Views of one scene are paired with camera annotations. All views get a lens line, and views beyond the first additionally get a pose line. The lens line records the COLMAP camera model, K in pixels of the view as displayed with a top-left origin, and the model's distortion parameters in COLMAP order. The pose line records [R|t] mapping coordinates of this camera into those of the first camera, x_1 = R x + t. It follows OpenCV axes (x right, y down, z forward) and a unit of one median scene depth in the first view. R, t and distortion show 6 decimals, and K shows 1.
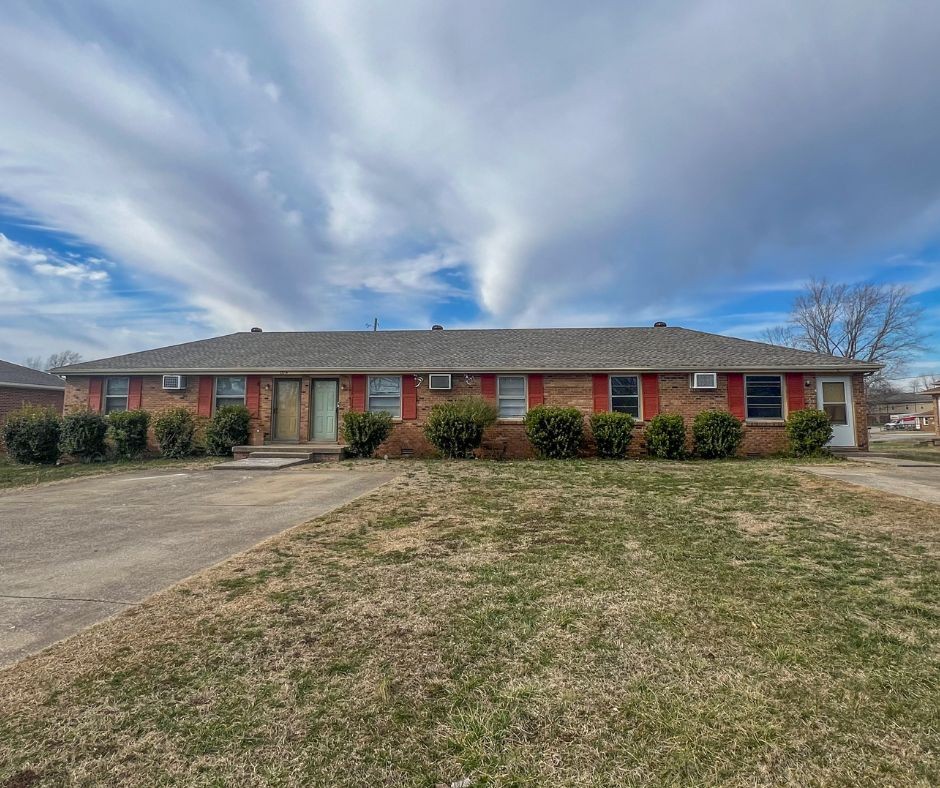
lens RADIAL K [[377.7, 0, 470.0], [0, 377.7, 394.0], [0, 0, 1]] dist [-0.000874, -0.000087]
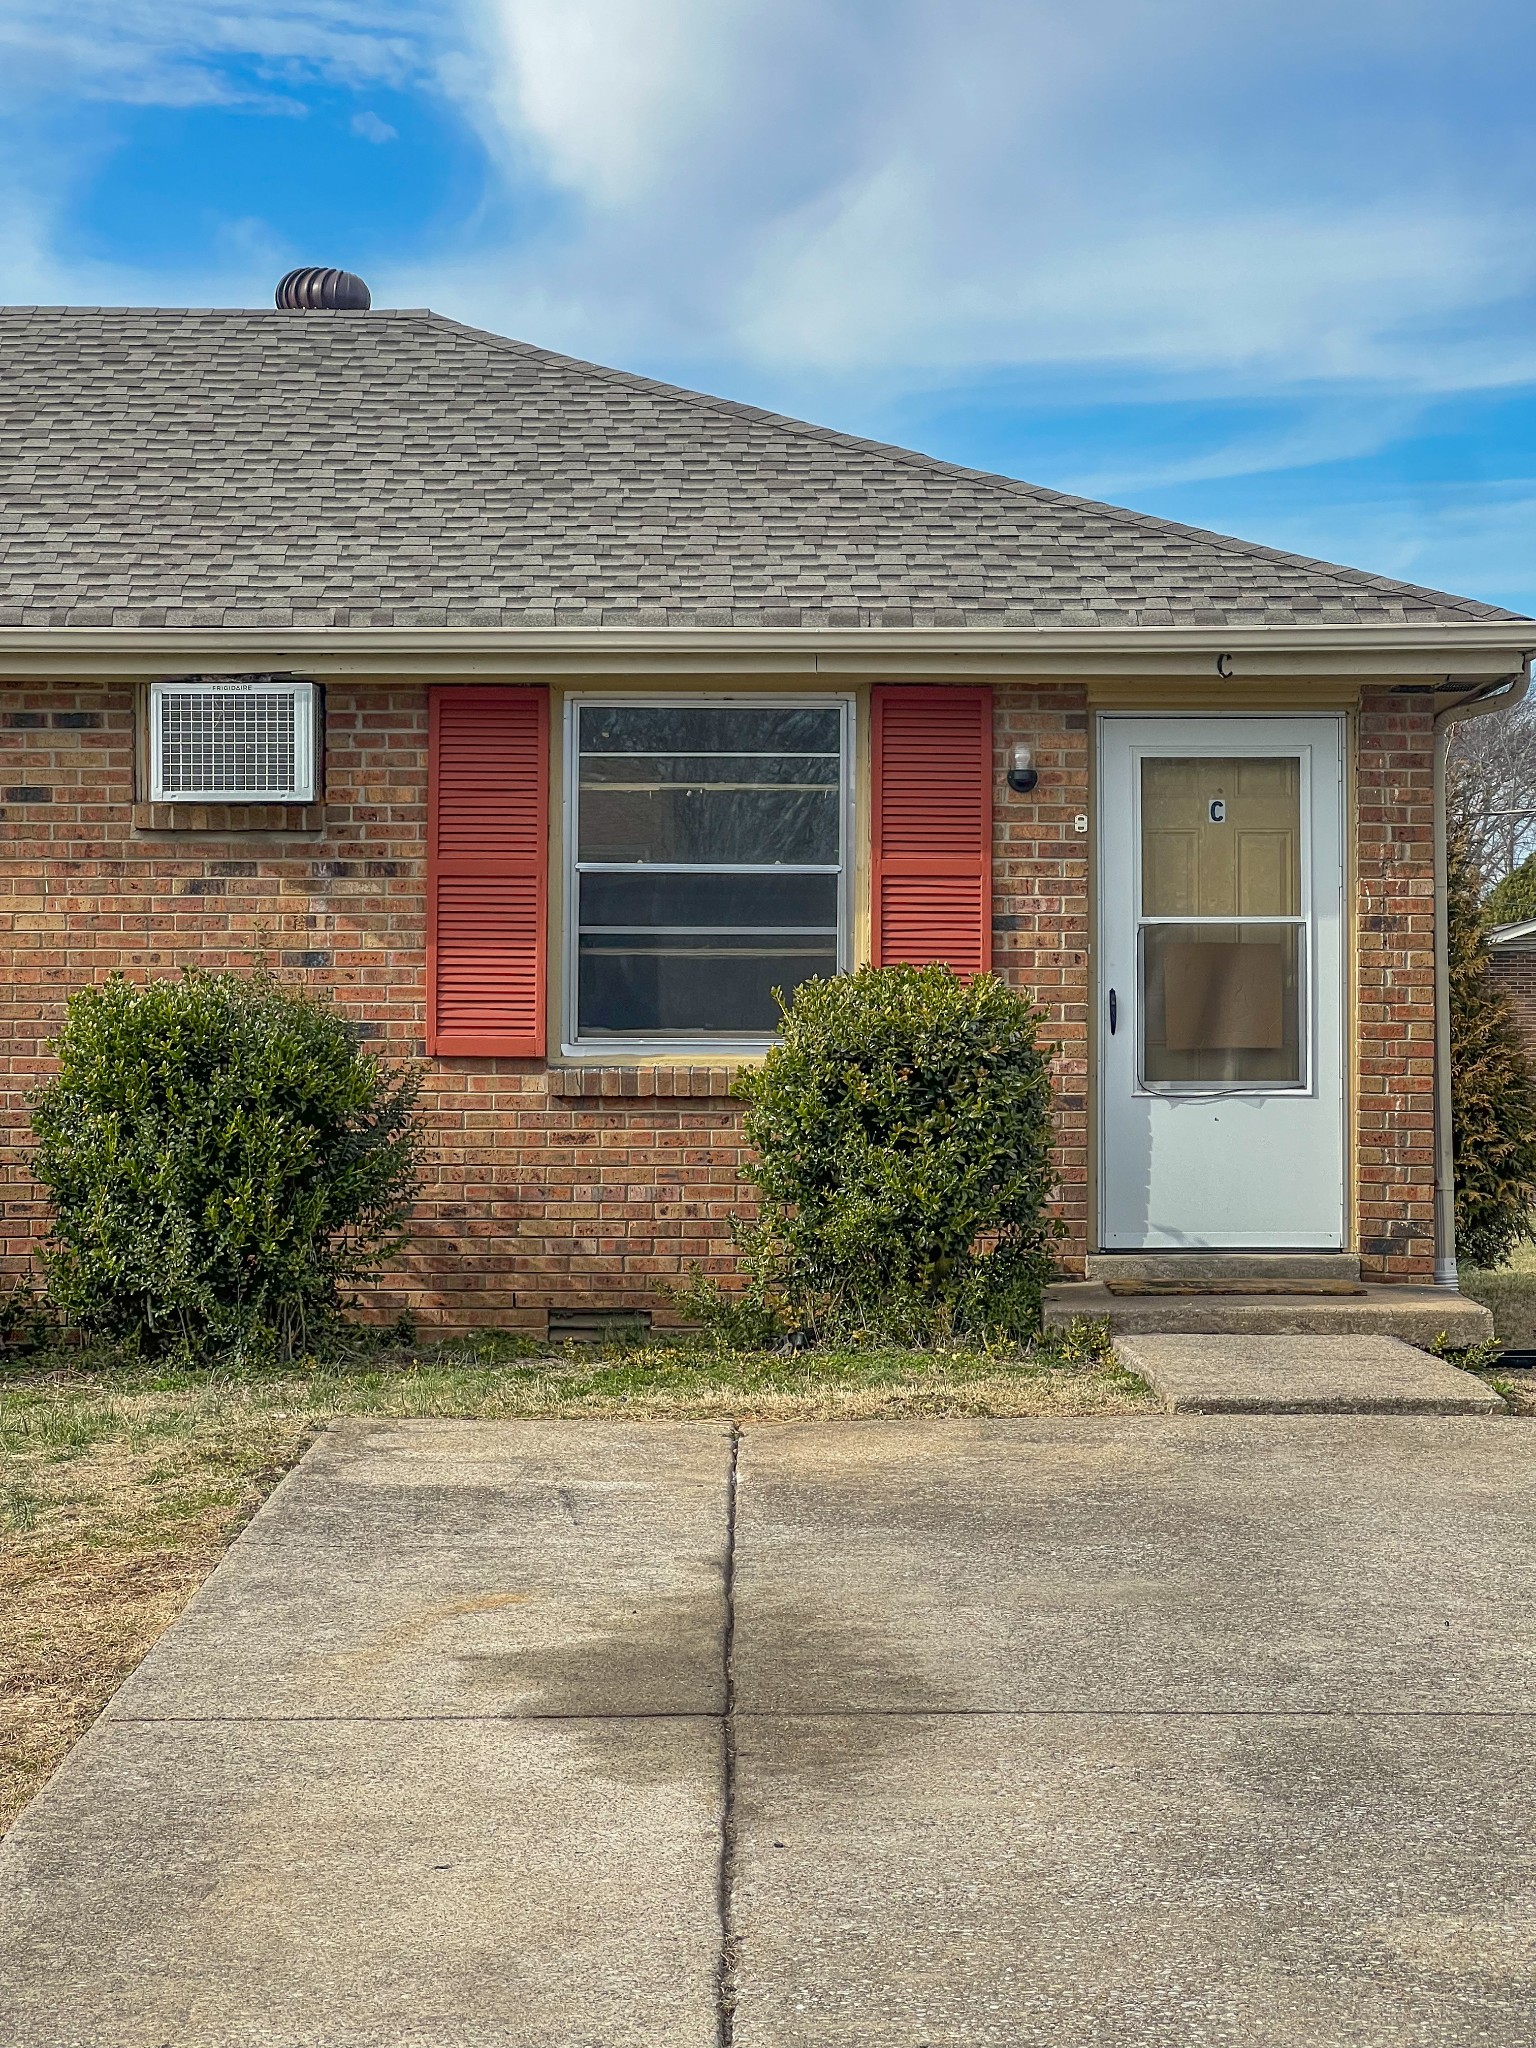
lens RADIAL K [[2996.4, 0, 768.0], [0, 2996.4, 1024.0], [0, 0, 1]] dist [0.016496, 0.084152]
pose [[0.996728, -0.003368, 0.080755, 0.719147], [-0.001285, 0.998344, 0.057505, 0.000664], [-0.080815, -0.057421, 0.995074, -0.015174]]
